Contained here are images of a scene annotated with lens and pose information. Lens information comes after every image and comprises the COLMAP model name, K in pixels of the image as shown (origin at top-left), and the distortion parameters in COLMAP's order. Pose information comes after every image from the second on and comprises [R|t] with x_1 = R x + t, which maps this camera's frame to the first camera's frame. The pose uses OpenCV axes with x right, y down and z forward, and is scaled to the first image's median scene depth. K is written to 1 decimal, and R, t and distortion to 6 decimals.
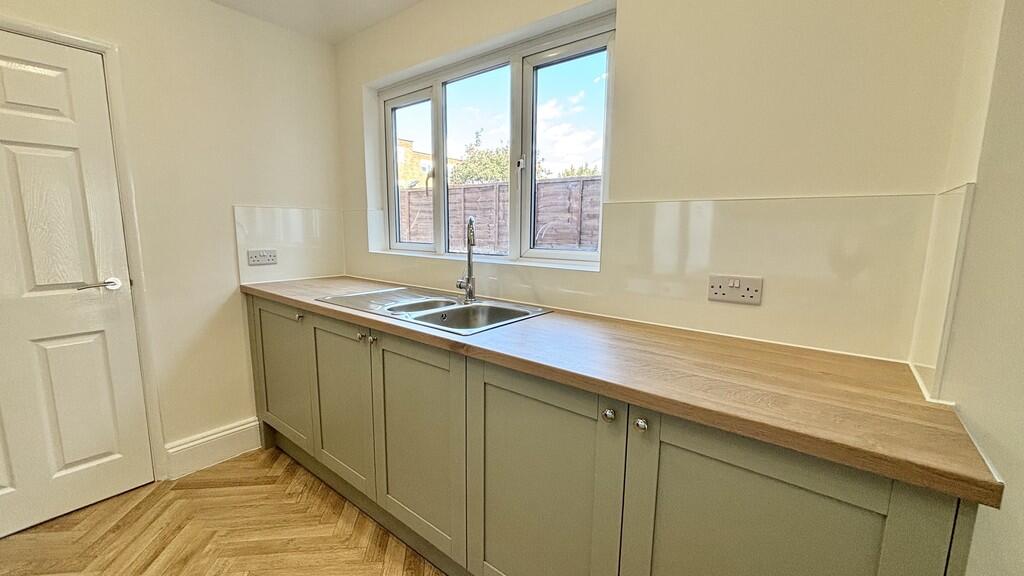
lens RADIAL K [[406.6, 0, 512.0], [0, 406.6, 288.0], [0, 0, 1]] dist [0.000487, -0.000126]
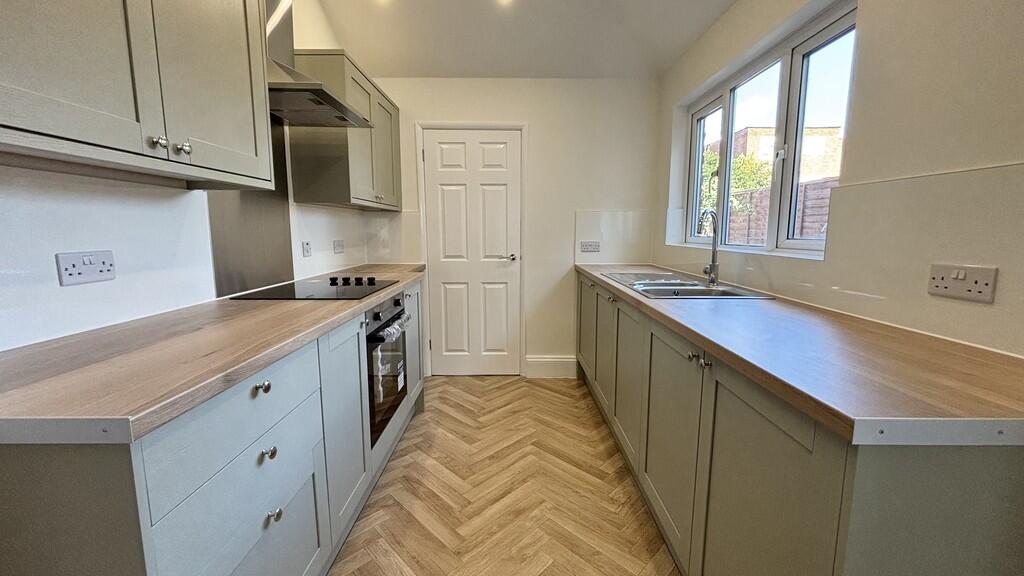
lens RADIAL K [[411.6, 0, 510.6], [0, 411.6, 281.9], [0, 0, 1]] dist [-0.000356, -0.000159]
pose [[0.615967, 0.084965, -0.783176, 0.431514], [-0.105542, 0.994105, 0.024840, 0.051781], [0.780670, 0.067357, 0.621303, -0.131004]]
